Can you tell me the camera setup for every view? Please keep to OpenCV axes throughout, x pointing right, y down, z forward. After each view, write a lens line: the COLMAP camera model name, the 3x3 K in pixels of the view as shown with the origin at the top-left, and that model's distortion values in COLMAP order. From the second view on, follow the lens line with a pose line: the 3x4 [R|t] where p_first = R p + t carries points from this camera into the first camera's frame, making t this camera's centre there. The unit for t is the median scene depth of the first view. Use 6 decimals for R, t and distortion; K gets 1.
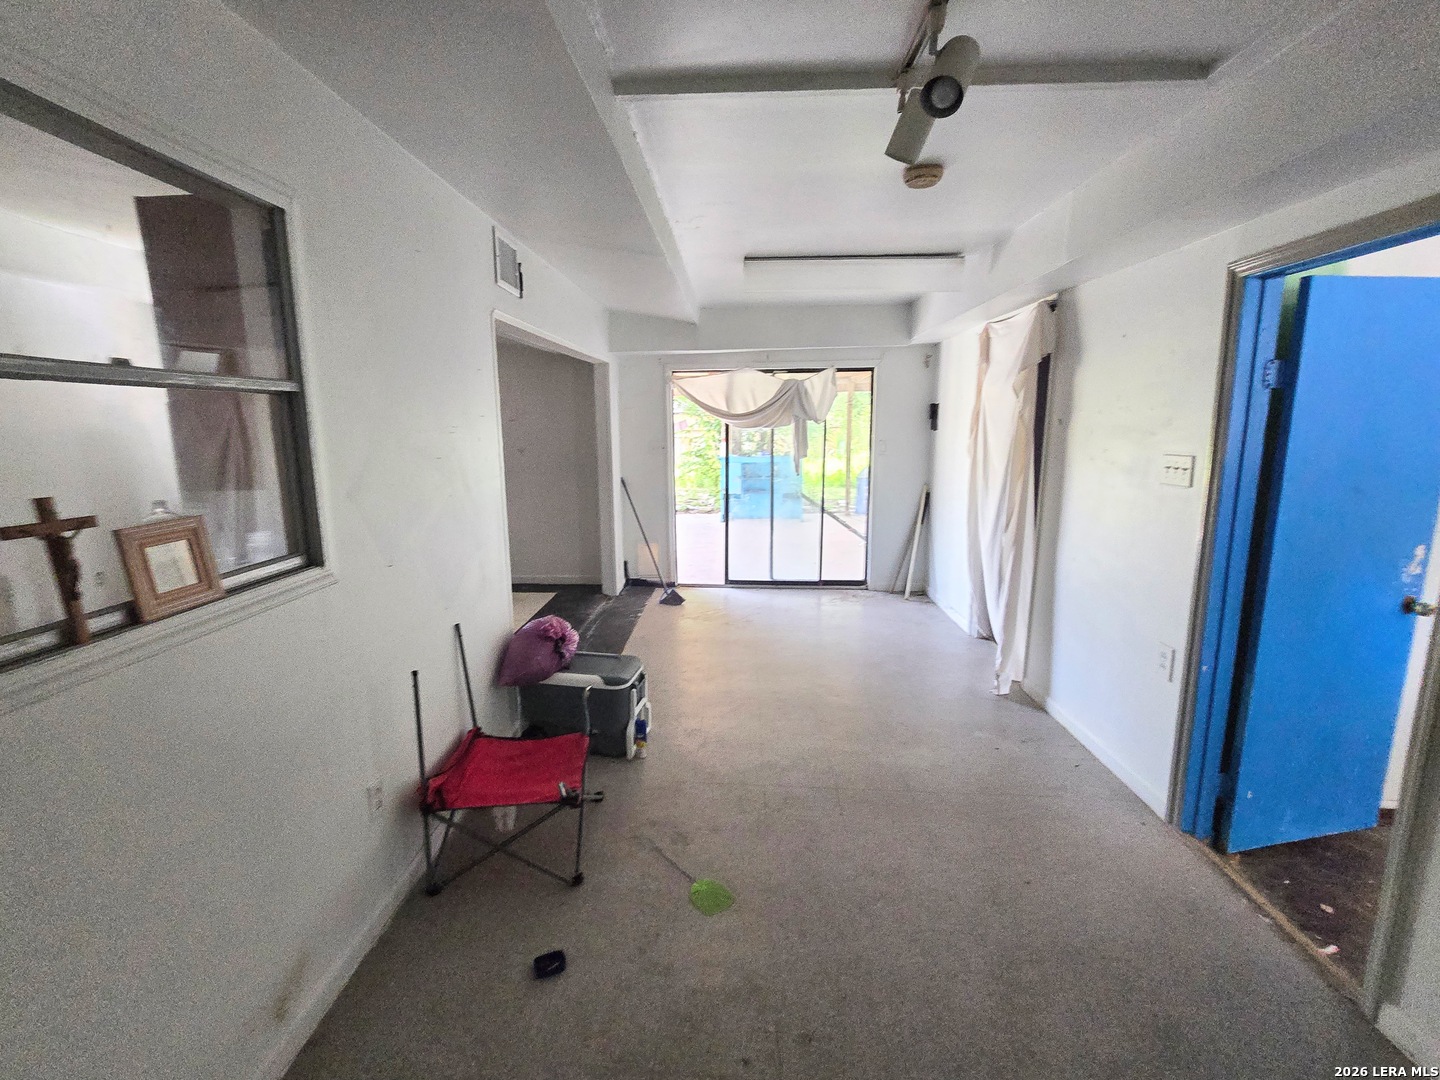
lens RADIAL K [[593.3, 0, 718.6], [0, 593.3, 521.5], [0, 0, 1]] dist [-0.004170, -0.000704]
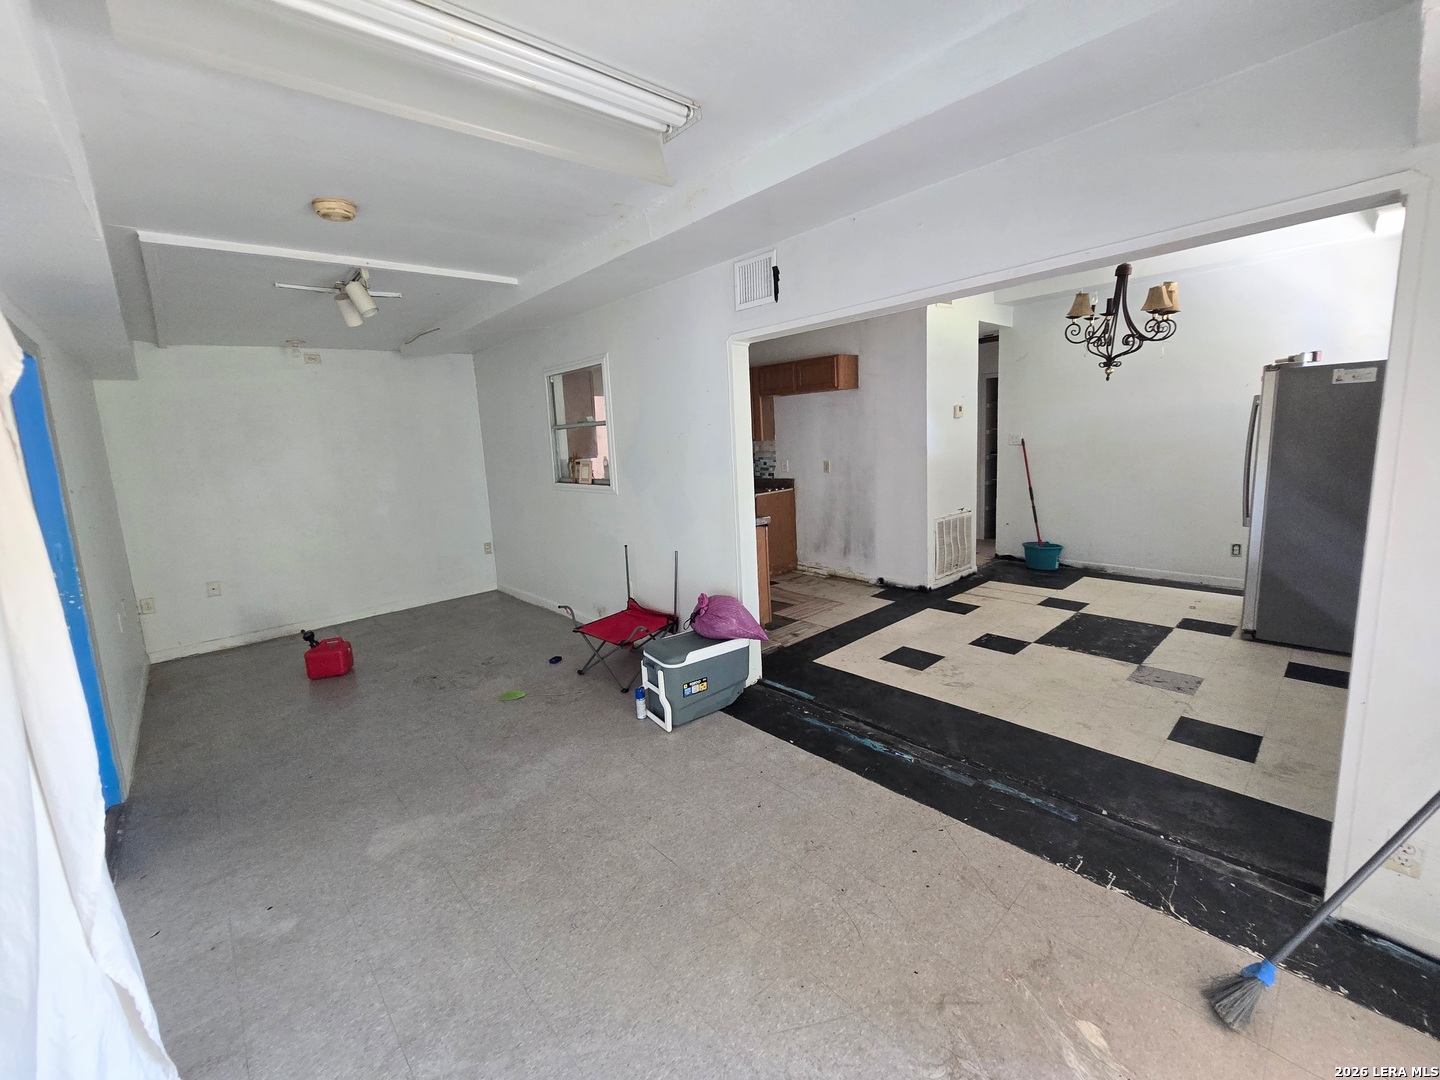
lens RADIAL K [[593.3, 0, 718.6], [0, 593.3, 521.5], [0, 0, 1]] dist [-0.004170, -0.000704]
pose [[-0.705137, 0.146584, -0.693754, 0.471398], [-0.062158, 0.961854, 0.266408, -0.272451], [0.706342, 0.230976, -0.669127, 1.628081]]
